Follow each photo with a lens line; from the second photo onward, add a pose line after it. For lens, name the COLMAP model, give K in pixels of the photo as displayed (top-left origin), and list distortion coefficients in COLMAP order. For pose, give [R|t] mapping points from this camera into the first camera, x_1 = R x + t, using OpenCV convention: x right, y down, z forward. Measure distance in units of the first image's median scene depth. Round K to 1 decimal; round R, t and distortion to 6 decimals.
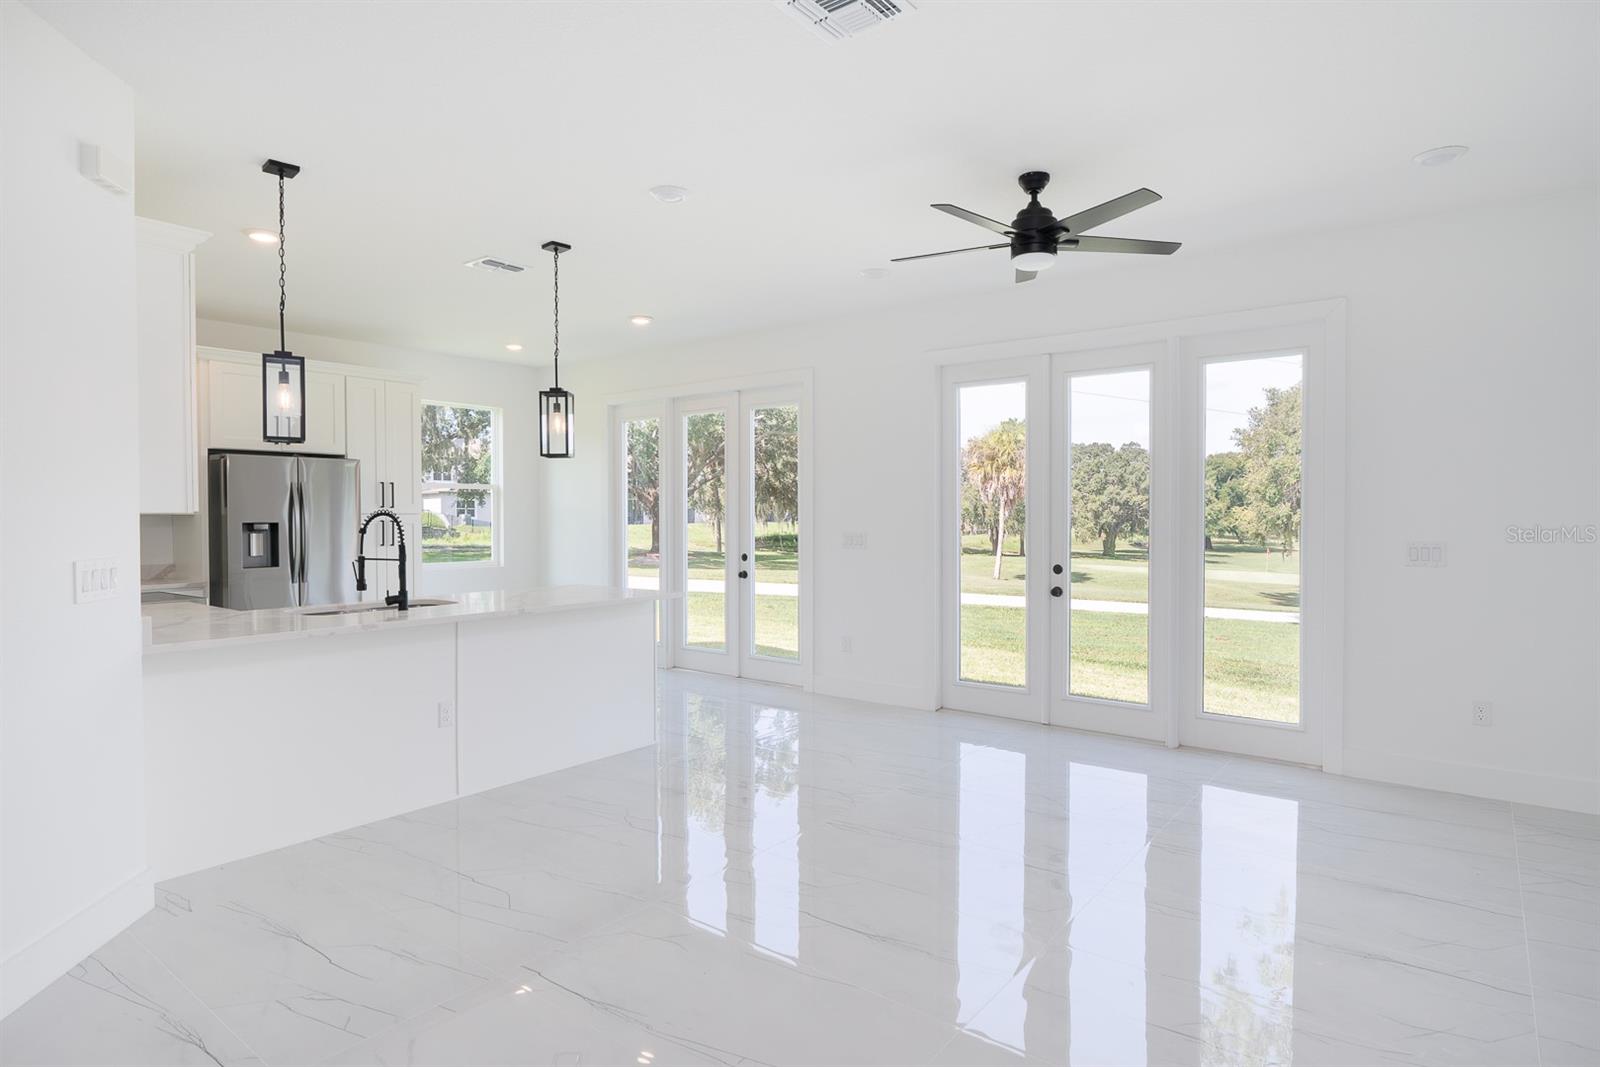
lens RADIAL K [[868.8, 0, 785.8], [0, 868.8, 539.8], [0, 0, 1]] dist [-0.005370, -0.000575]
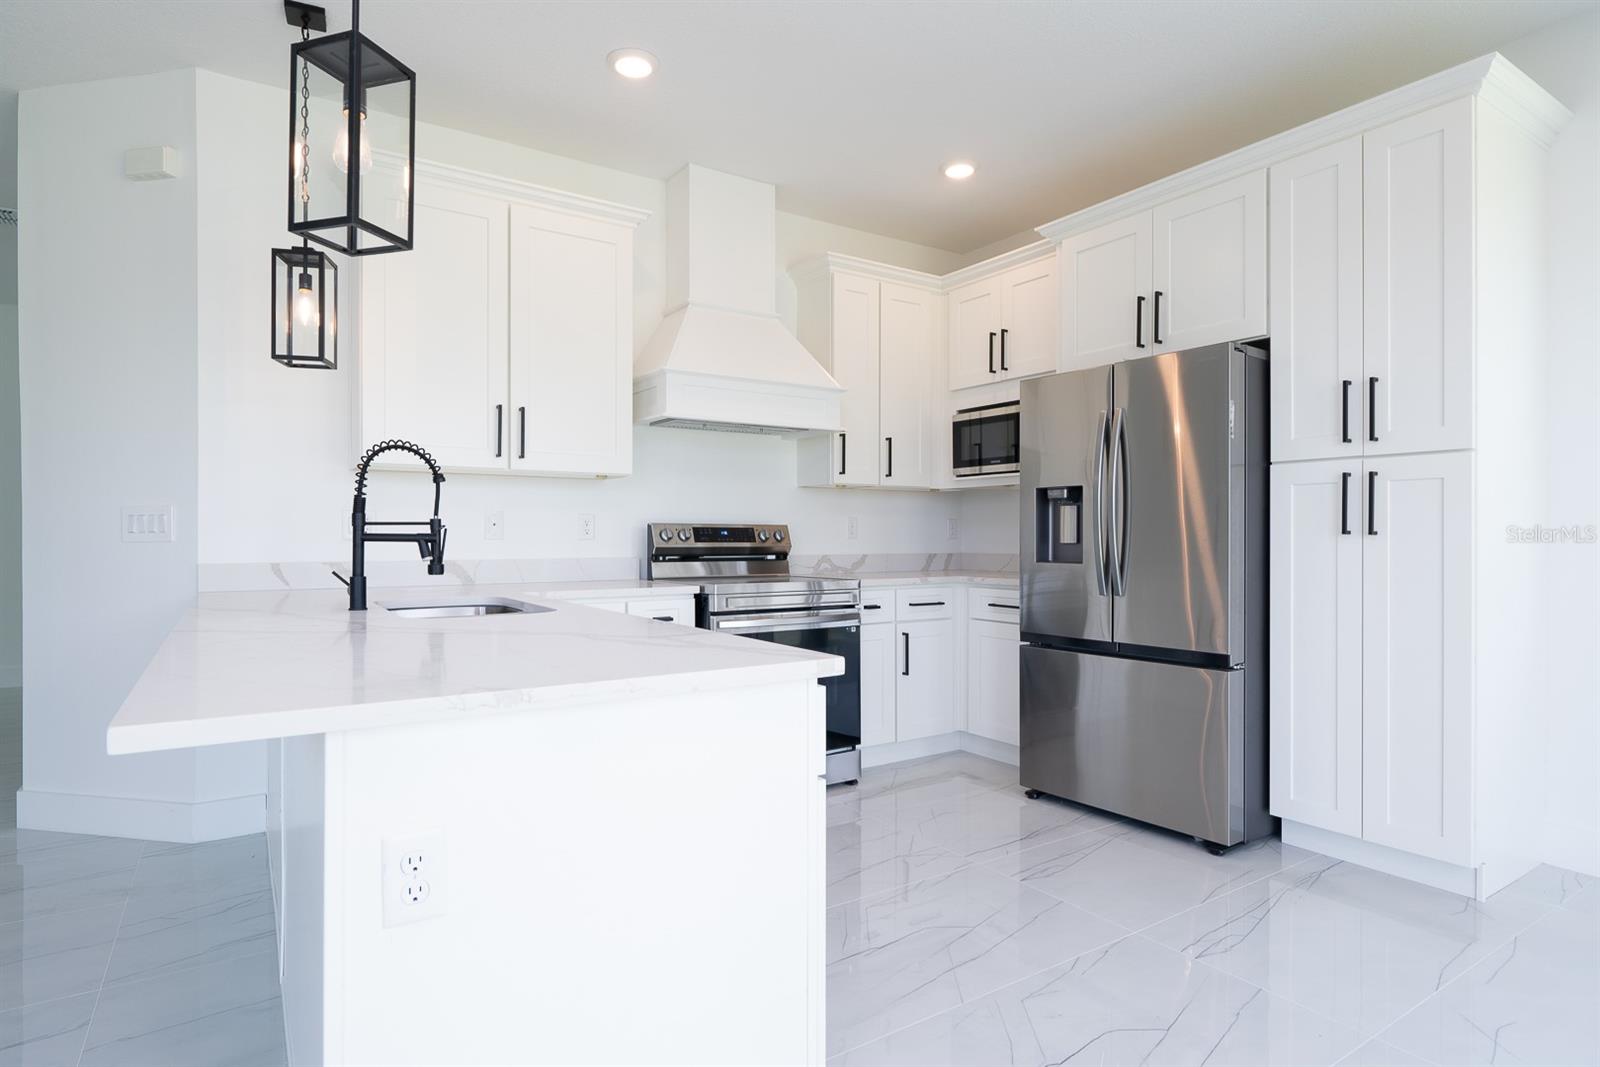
lens RADIAL K [[855.8, 0, 796.2], [0, 855.8, 536.6], [0, 0, 1]] dist [-0.004848, -0.000680]
pose [[-0.309382, 0.002997, -0.950933, 0.007790], [-0.027731, 0.999541, 0.012172, 0.012077], [0.950533, 0.030136, -0.309157, 1.015681]]
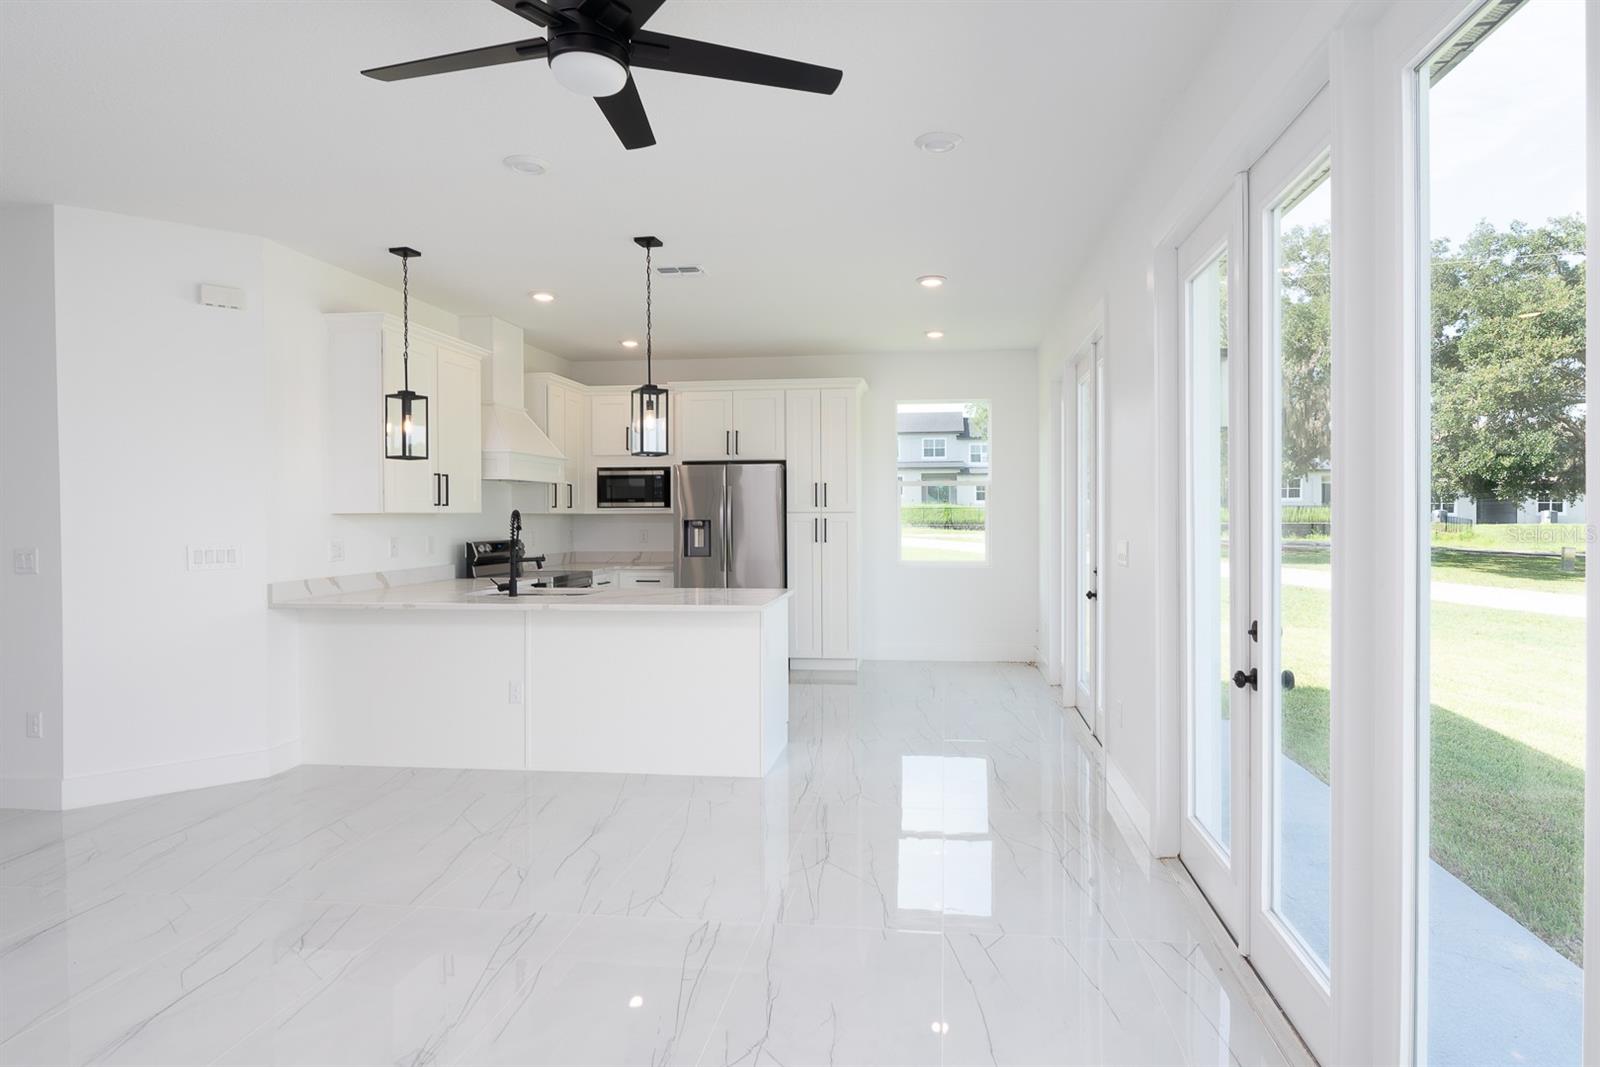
lens RADIAL K [[867.0, 0, 846.1], [0, 867.0, 522.9], [0, 0, 1]] dist [-0.001004, -0.000243]
pose [[0.533516, 0.007523, -0.845757, 0.542448], [-0.020327, 0.999786, -0.003929, -0.015069], [0.845546, 0.019288, 0.533554, 0.528455]]
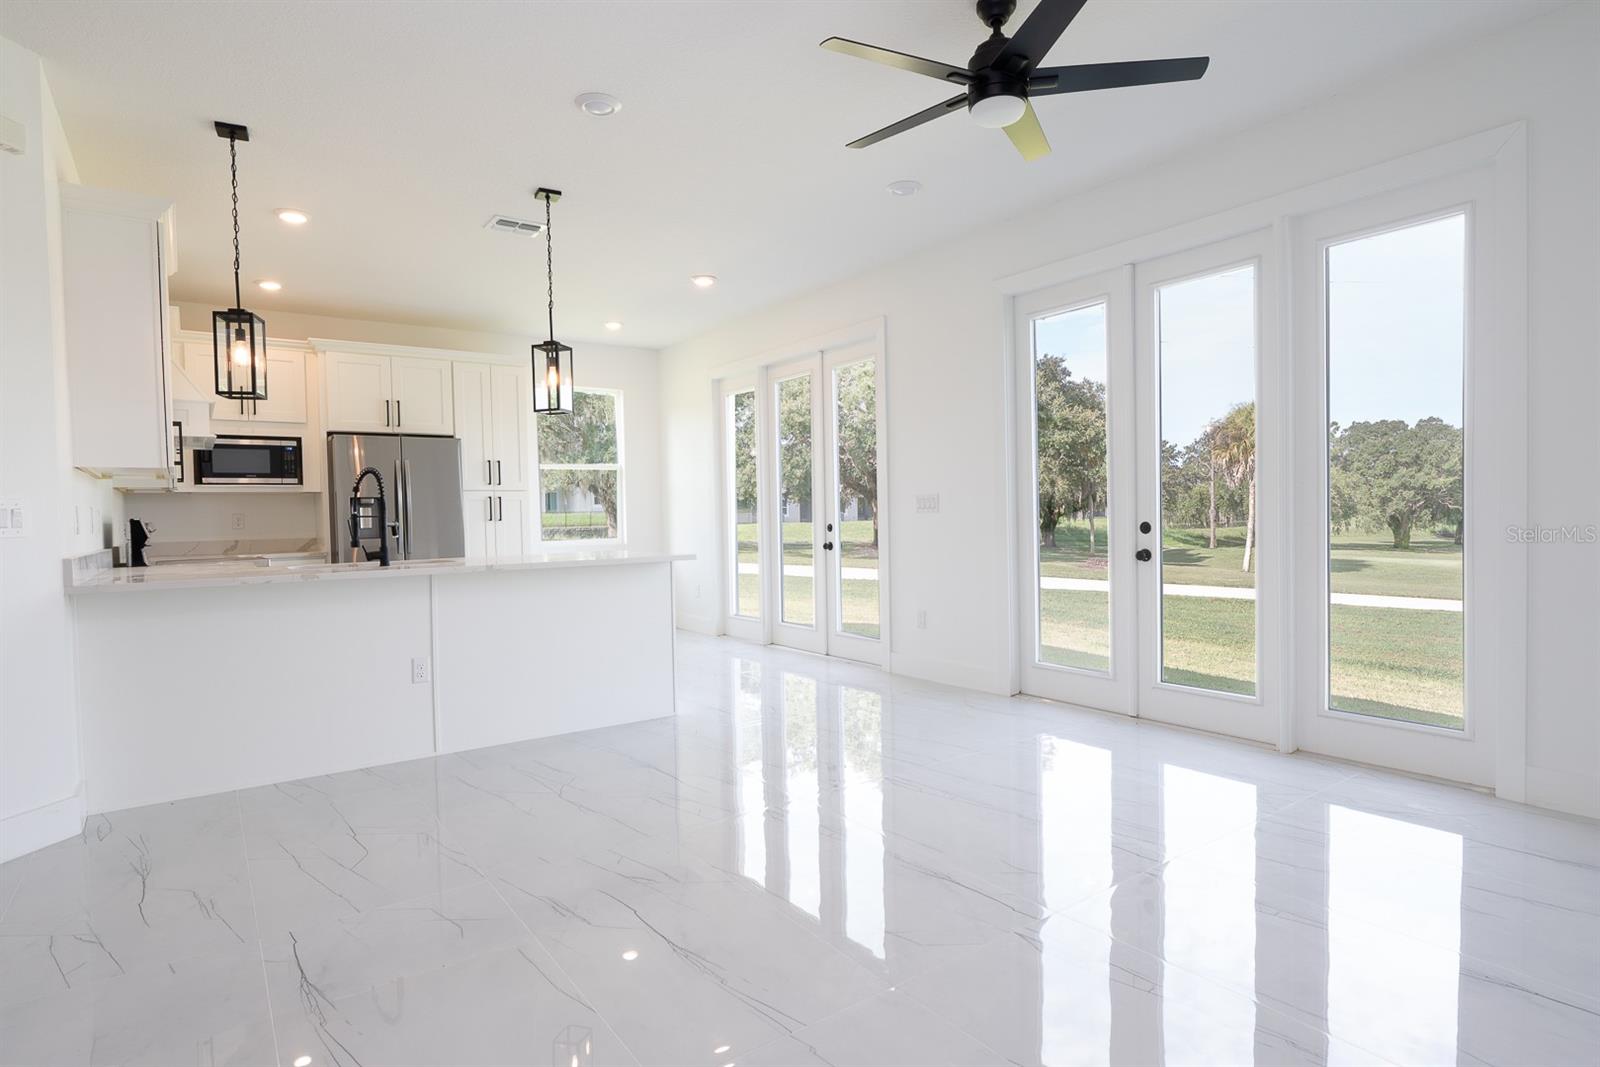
lens RADIAL K [[840.5, 0, 784.0], [0, 840.5, 546.8], [0, 0, 1]] dist [-0.004149, -0.001423]
pose [[0.959578, -0.007800, -0.281336, 0.194585], [0.011096, 0.999887, 0.010125, 0.037696], [0.281225, -0.012837, 0.959556, 0.136552]]
